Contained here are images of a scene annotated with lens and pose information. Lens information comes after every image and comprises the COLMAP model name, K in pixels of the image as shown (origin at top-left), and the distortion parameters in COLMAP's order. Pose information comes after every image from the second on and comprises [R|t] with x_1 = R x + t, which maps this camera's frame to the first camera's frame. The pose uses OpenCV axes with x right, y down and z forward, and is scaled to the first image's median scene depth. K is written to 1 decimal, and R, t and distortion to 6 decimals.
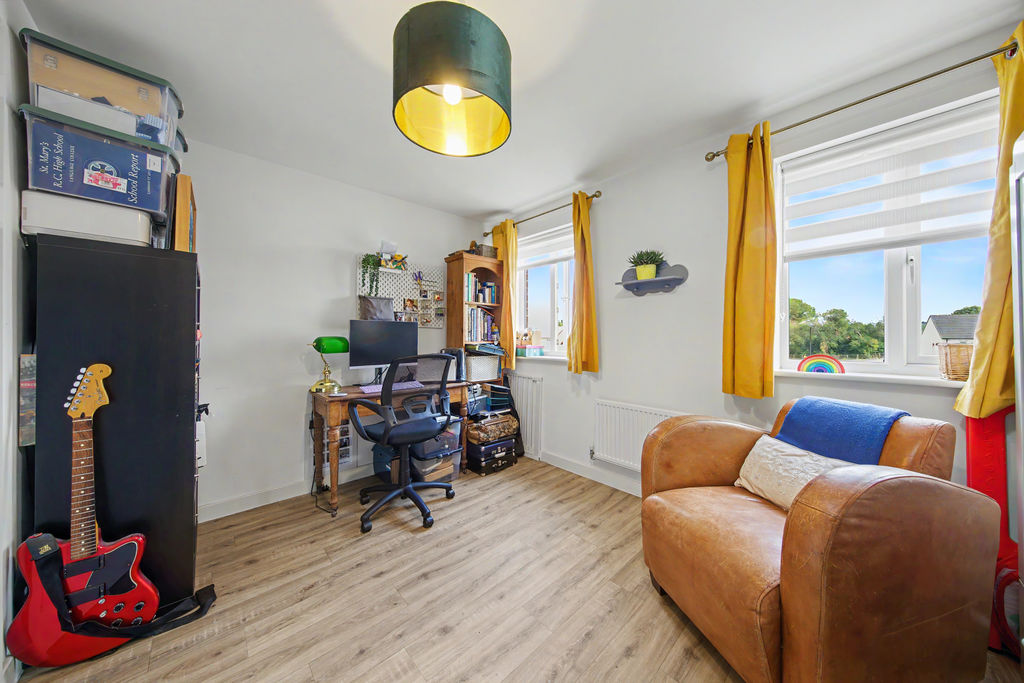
lens RADIAL K [[339.1, 0, 519.0], [0, 339.1, 336.7], [0, 0, 1]] dist [0.000201, -0.000042]
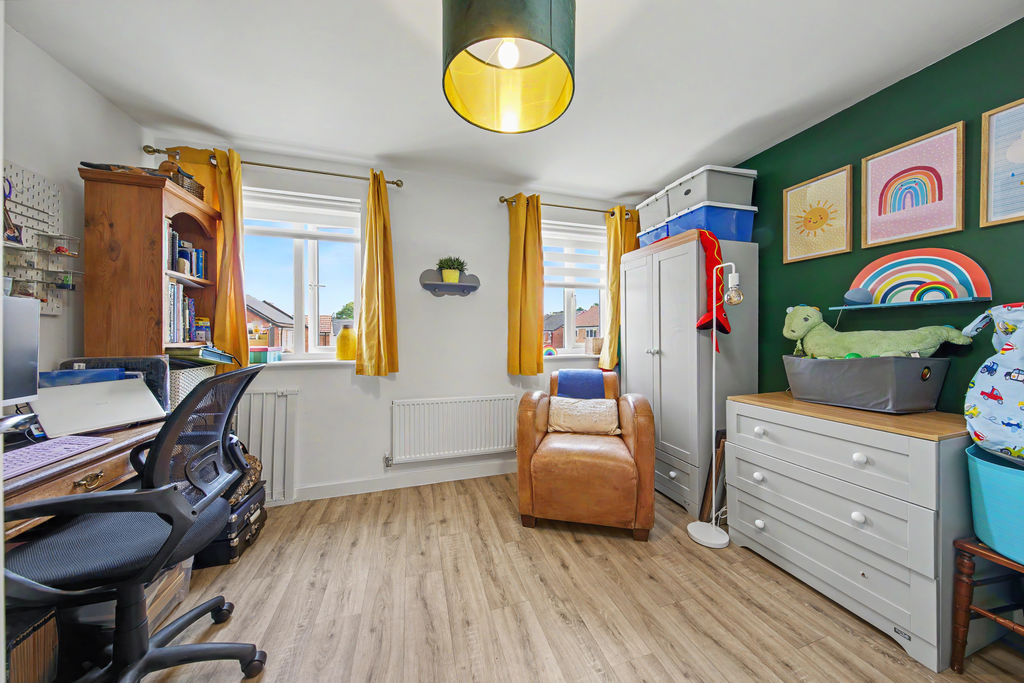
lens RADIAL K [[339.1, 0, 519.0], [0, 339.1, 336.7], [0, 0, 1]] dist [0.000201, -0.000042]
pose [[0.410870, -0.005374, 0.911678, -0.480873], [0.001294, 0.999985, 0.005311, 0.002015], [-0.911693, -0.001003, 0.410871, 0.299782]]
